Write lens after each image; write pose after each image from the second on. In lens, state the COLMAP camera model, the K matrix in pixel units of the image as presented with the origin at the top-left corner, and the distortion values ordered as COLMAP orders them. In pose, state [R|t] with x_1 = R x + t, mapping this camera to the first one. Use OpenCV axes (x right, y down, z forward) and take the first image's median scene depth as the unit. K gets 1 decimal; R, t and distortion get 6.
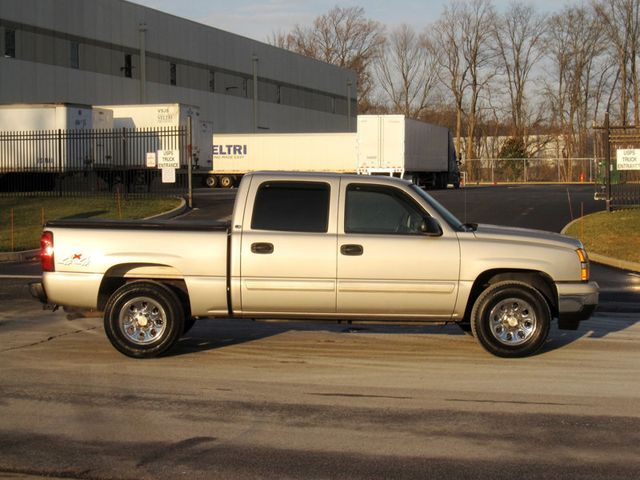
lens RADIAL K [[1310.5, 0, 320.0], [0, 1310.5, 240.0], [0, 0, 1]] dist [-0.144894, 0.058700]
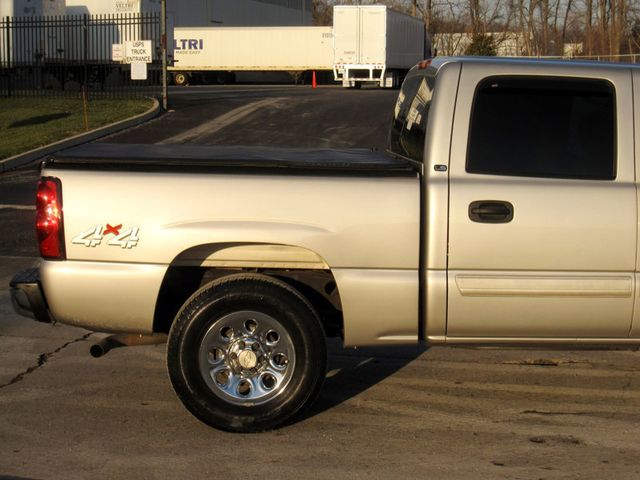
lens RADIAL K [[1310.5, 0, 320.0], [0, 1310.5, 240.0], [0, 0, 1]] dist [-0.144894, 0.058700]
pose [[0.998915, -0.001538, 0.046543, -0.127989], [-0.002078, 0.996987, 0.077546, -0.020752], [-0.046522, -0.077559, 0.995902, 0.496974]]
